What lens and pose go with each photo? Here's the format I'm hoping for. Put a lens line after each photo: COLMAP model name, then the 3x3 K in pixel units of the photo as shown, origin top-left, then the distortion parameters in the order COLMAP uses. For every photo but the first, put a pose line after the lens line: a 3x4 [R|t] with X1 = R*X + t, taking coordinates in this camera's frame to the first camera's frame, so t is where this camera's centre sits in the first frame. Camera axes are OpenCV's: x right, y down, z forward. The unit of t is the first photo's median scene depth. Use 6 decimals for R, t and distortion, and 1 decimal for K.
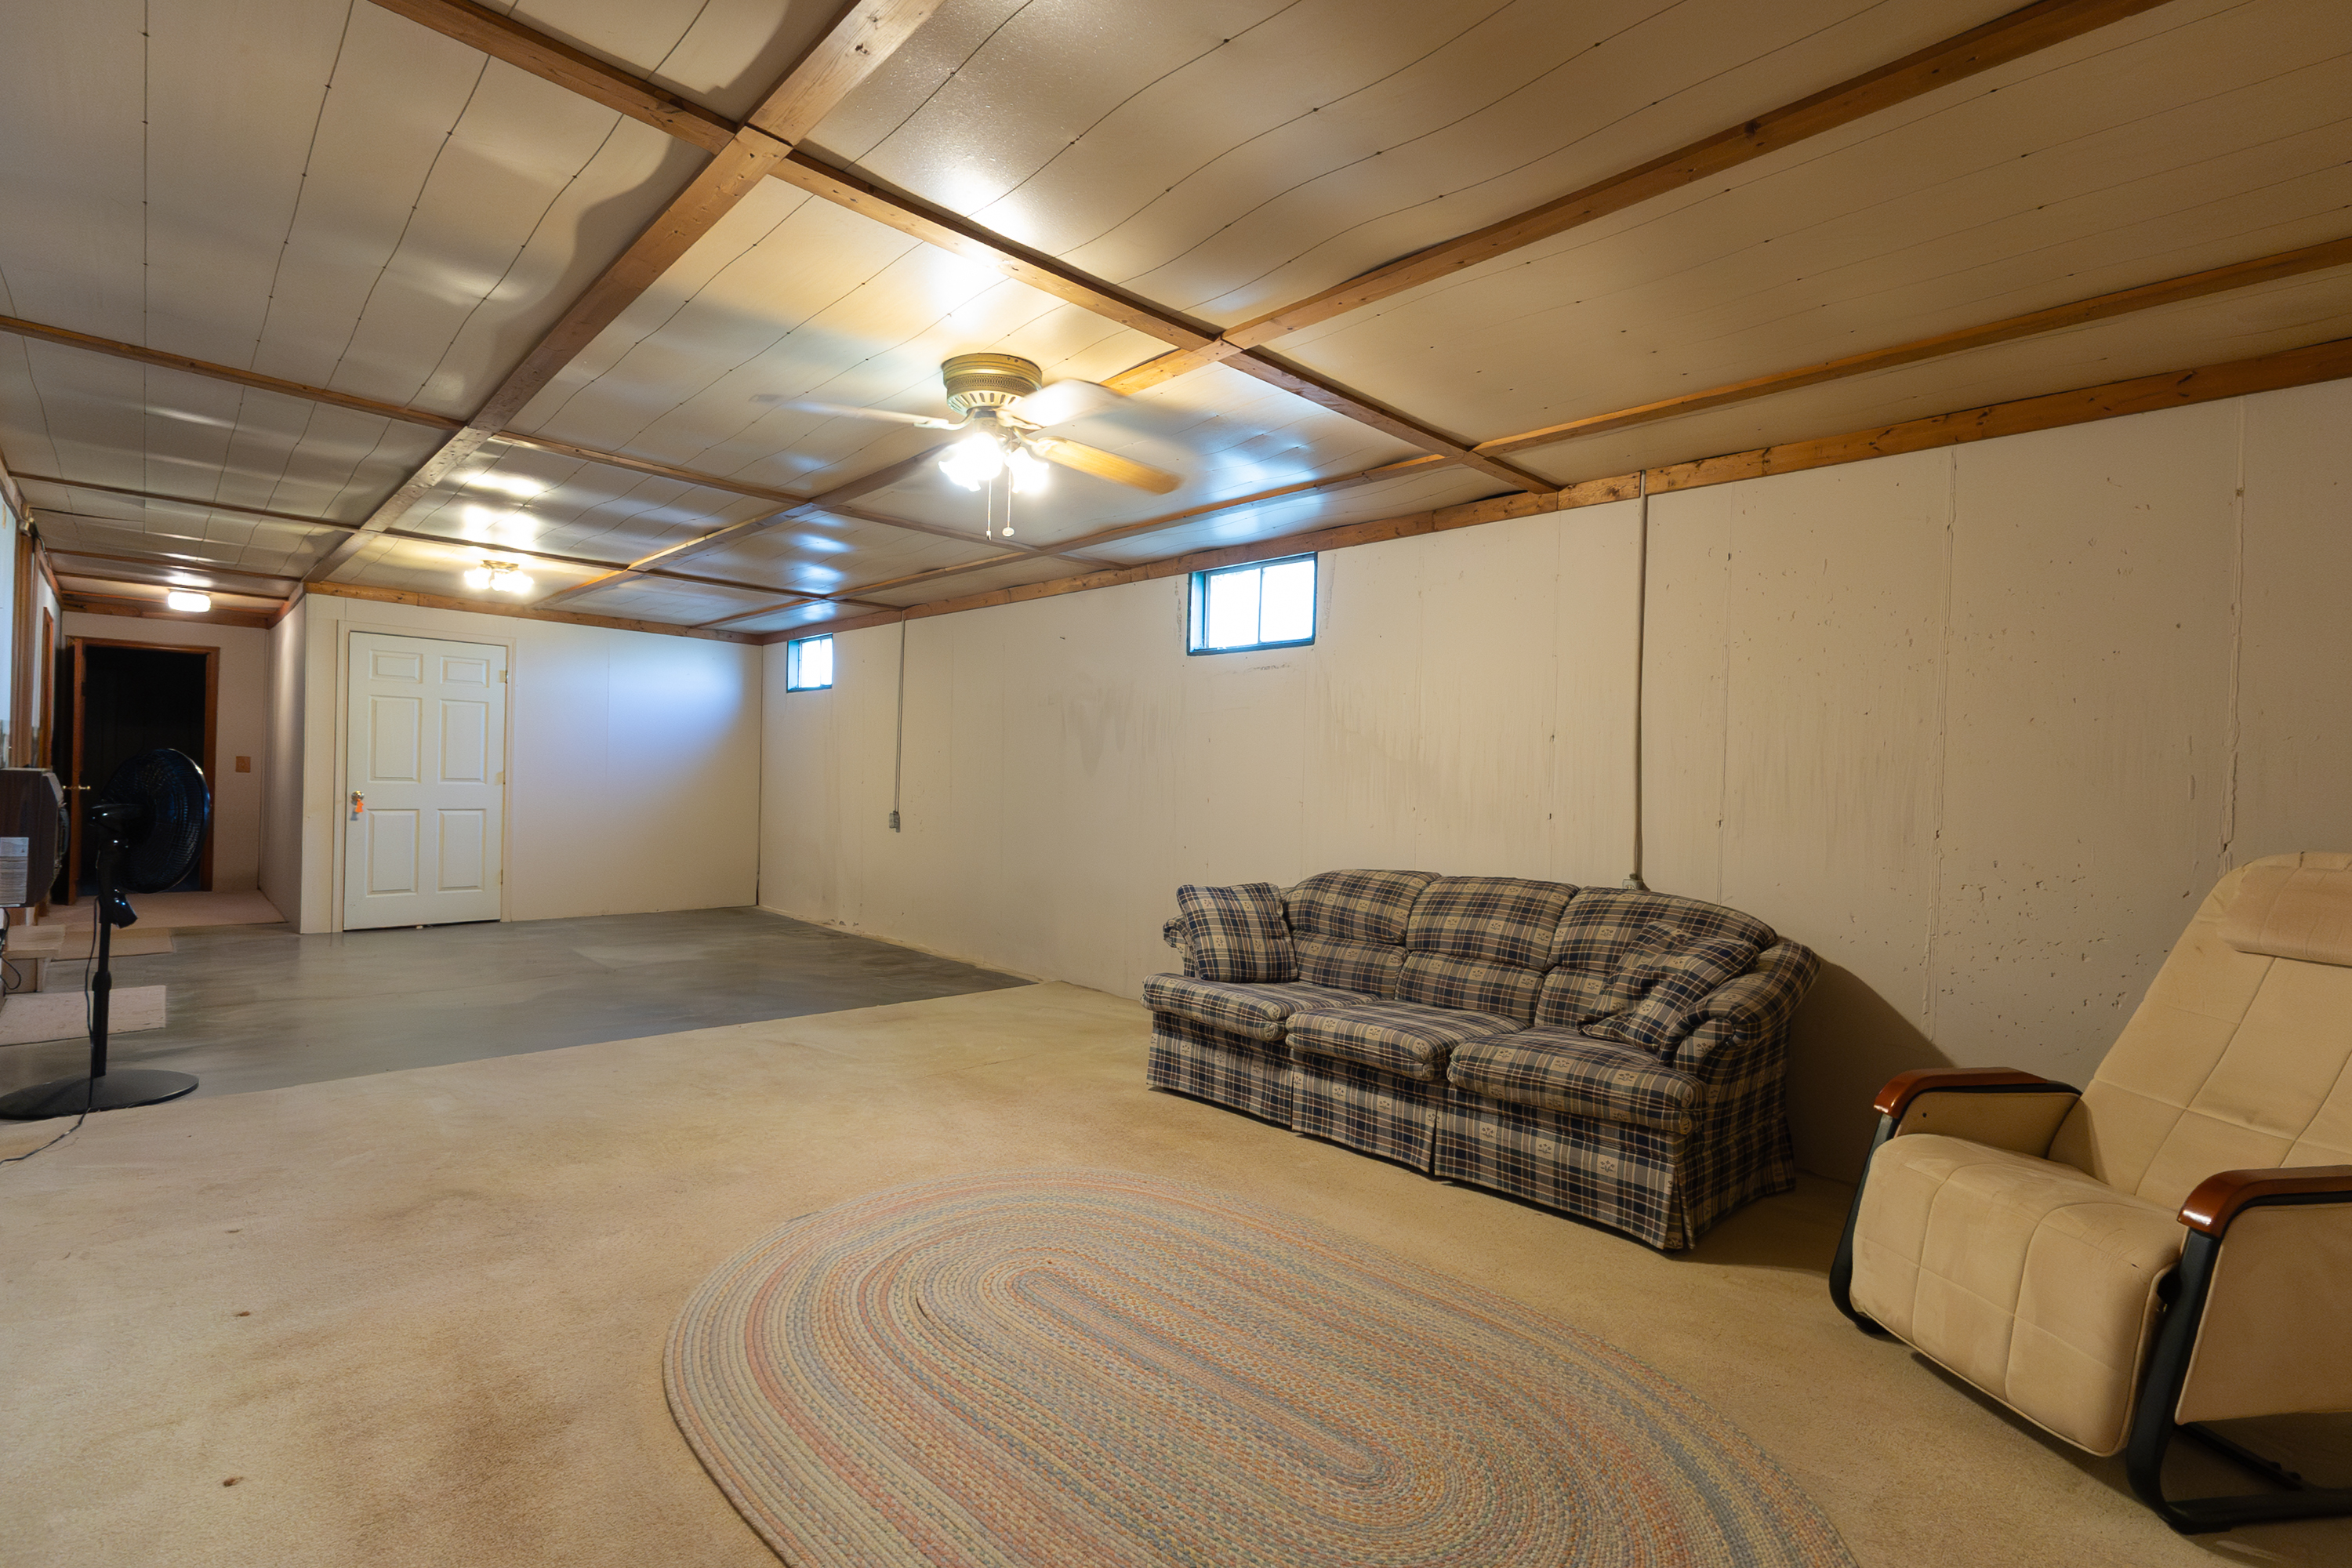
lens RADIAL K [[1073.3, 0, 1176.9], [0, 1073.3, 785.7], [0, 0, 1]] dist [0.019793, -0.003595]
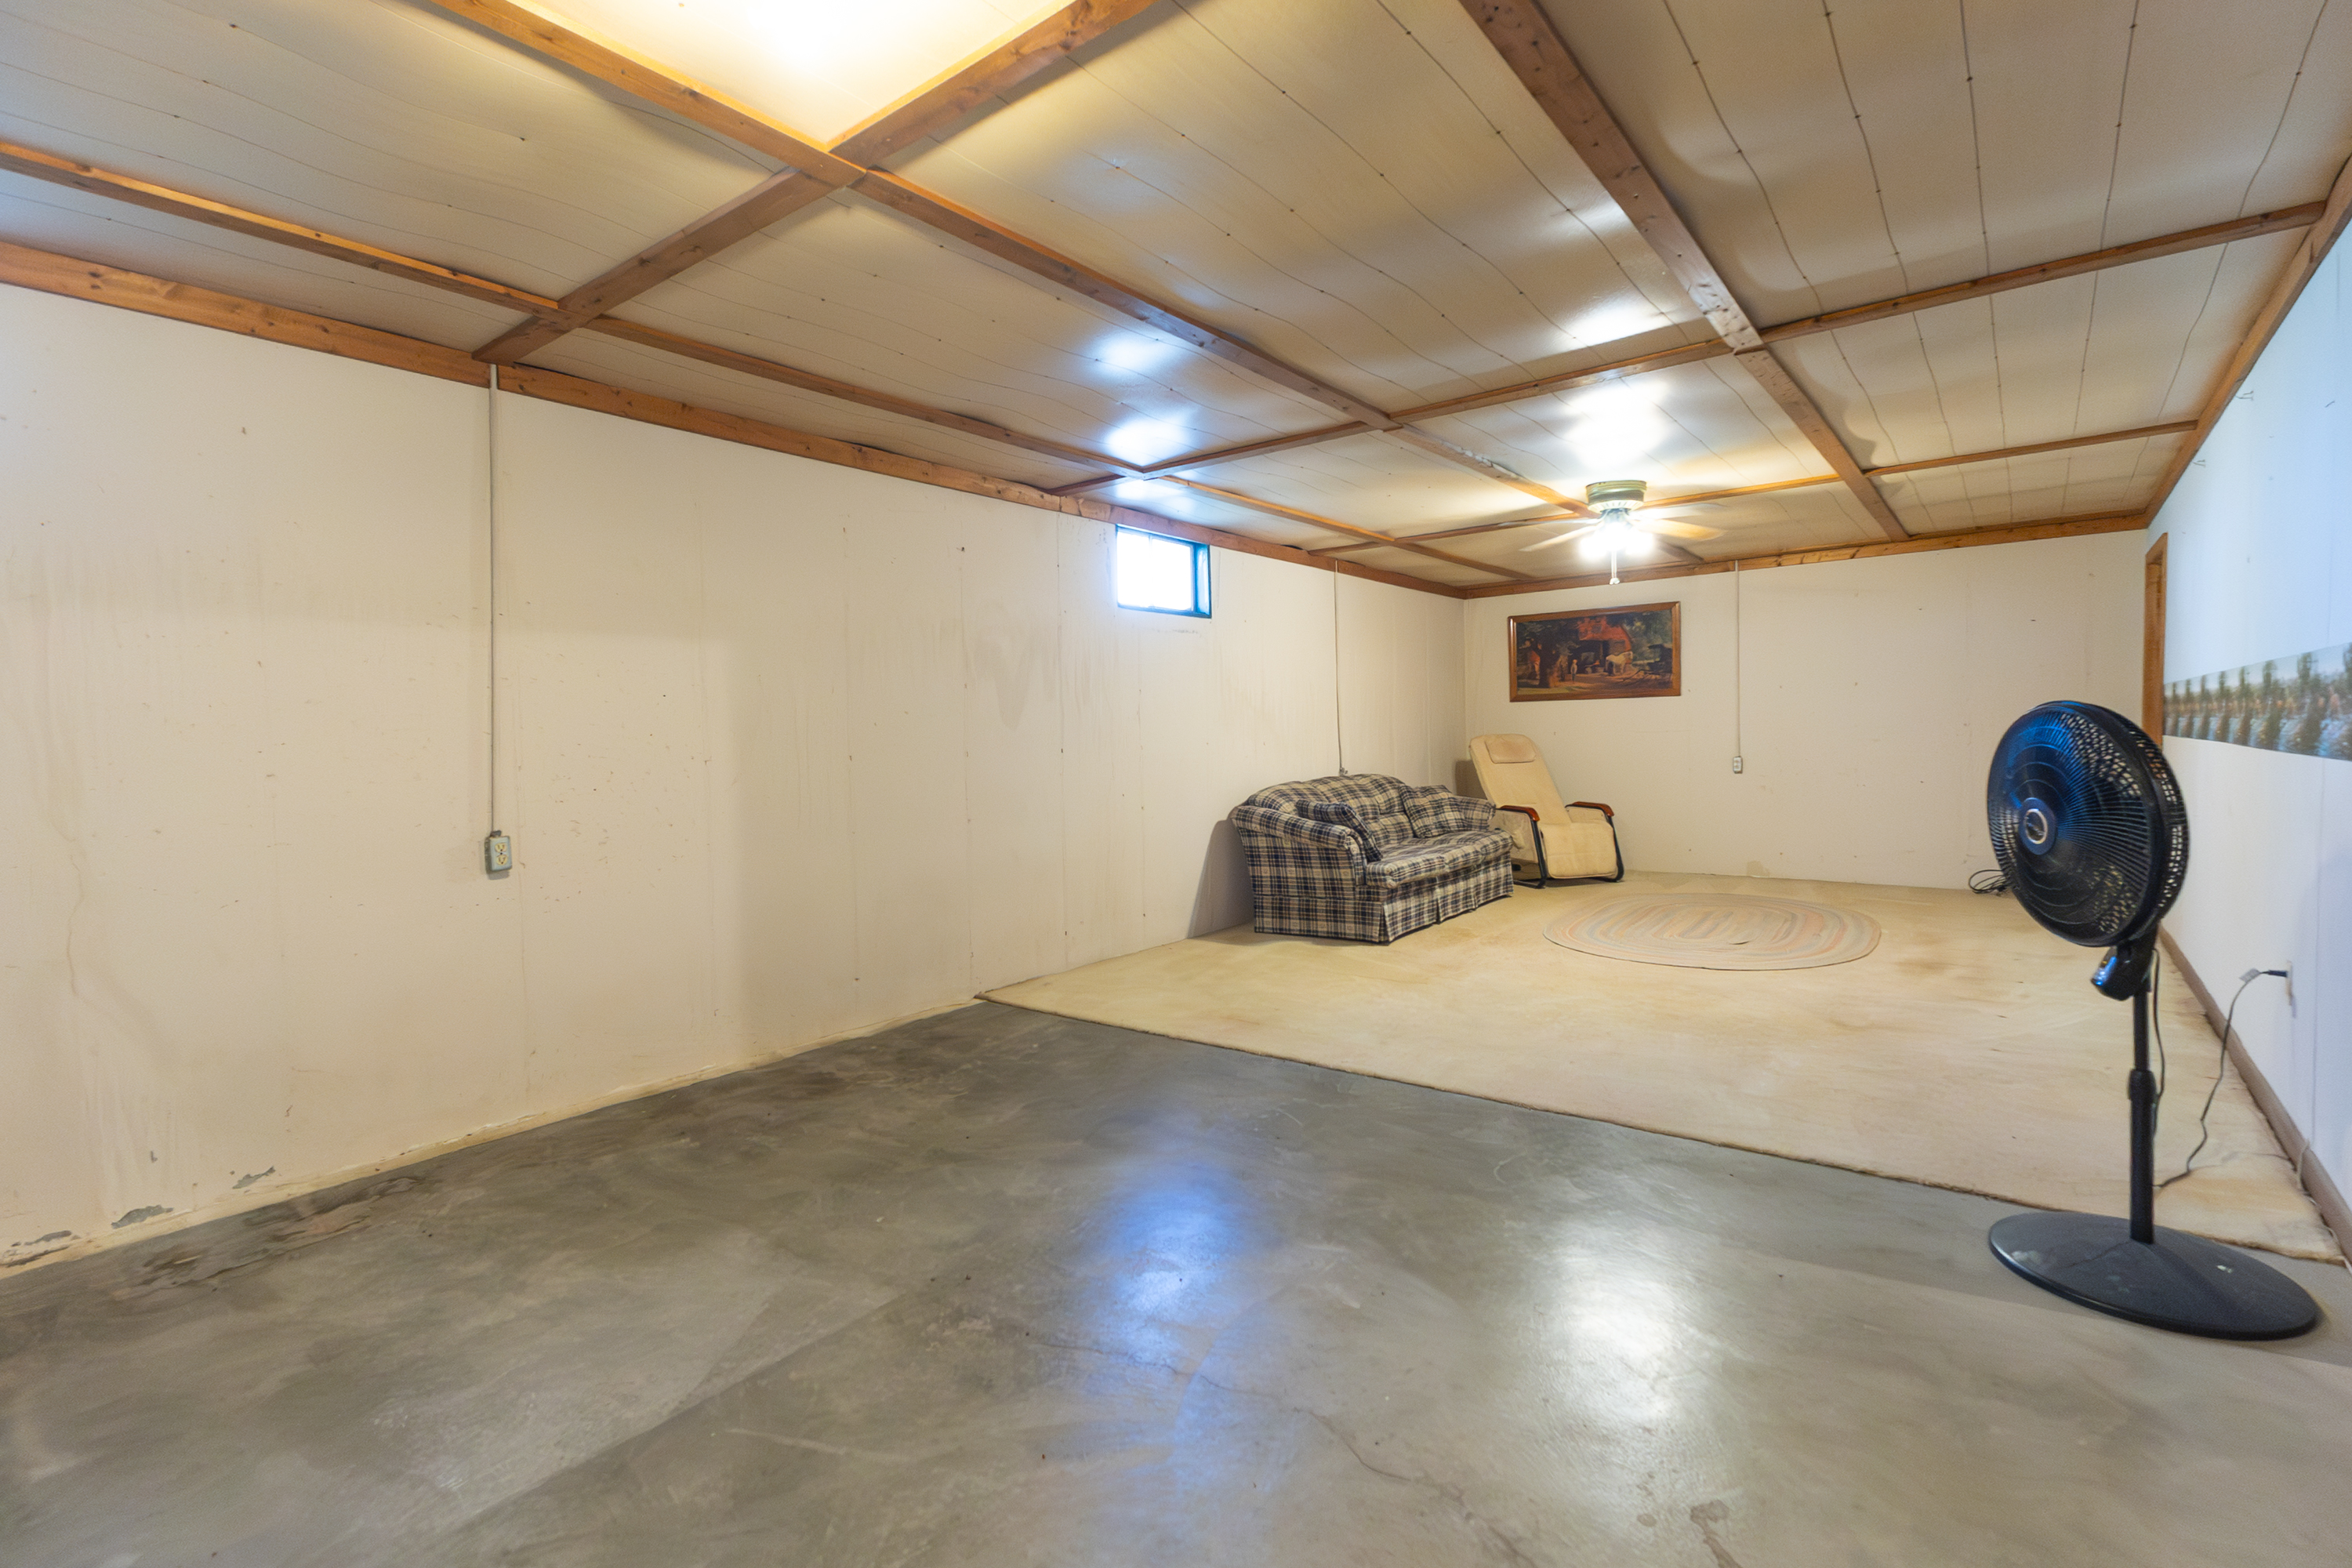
lens RADIAL K [[1073.3, 0, 1176.9], [0, 1073.3, 785.7], [0, 0, 1]] dist [0.019793, -0.003595]
pose [[-0.171370, -0.070230, 0.982700, -1.447210], [0.021143, 0.996964, 0.074937, -0.042656], [-0.984980, 0.033619, -0.169364, 1.609741]]
